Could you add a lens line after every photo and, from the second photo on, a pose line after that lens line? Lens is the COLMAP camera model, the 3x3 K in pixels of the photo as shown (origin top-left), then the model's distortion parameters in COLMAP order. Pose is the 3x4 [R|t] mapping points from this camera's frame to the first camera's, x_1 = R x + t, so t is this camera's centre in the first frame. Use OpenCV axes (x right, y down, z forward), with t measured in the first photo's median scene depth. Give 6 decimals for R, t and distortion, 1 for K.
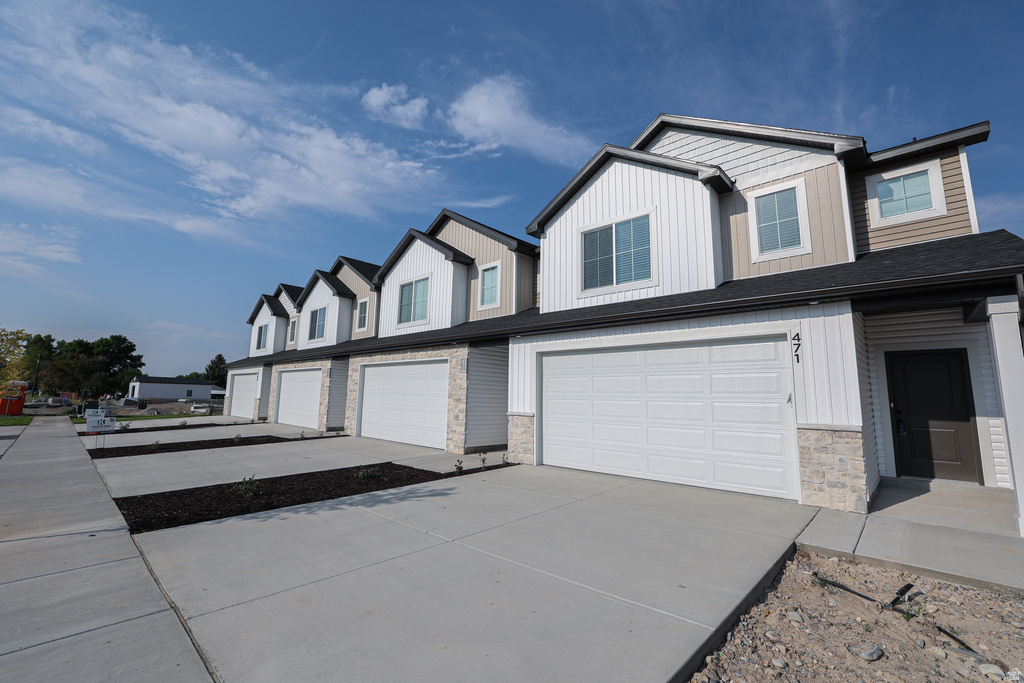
lens RADIAL K [[436.1, 0, 521.2], [0, 436.1, 337.3], [0, 0, 1]] dist [-0.049722, 0.018705]
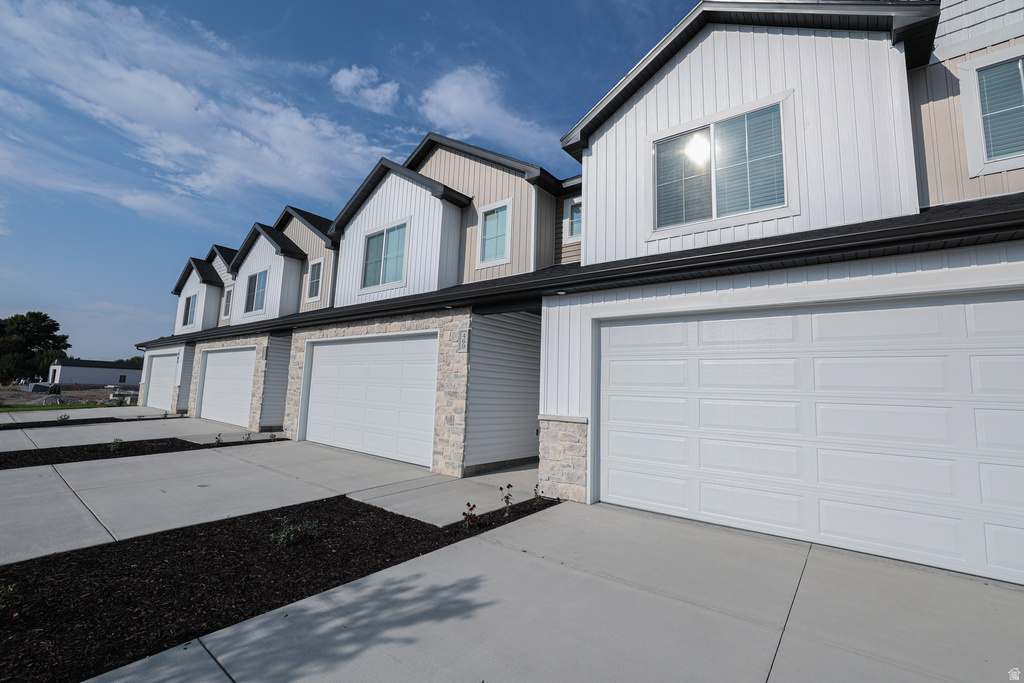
lens RADIAL K [[436.1, 0, 521.2], [0, 436.1, 337.3], [0, 0, 1]] dist [-0.049722, 0.018705]
pose [[0.996628, 0.028572, 0.076914, -0.077677], [-0.029684, 0.999470, 0.013342, 0.038980], [-0.076492, -0.015580, 0.996948, 0.281350]]
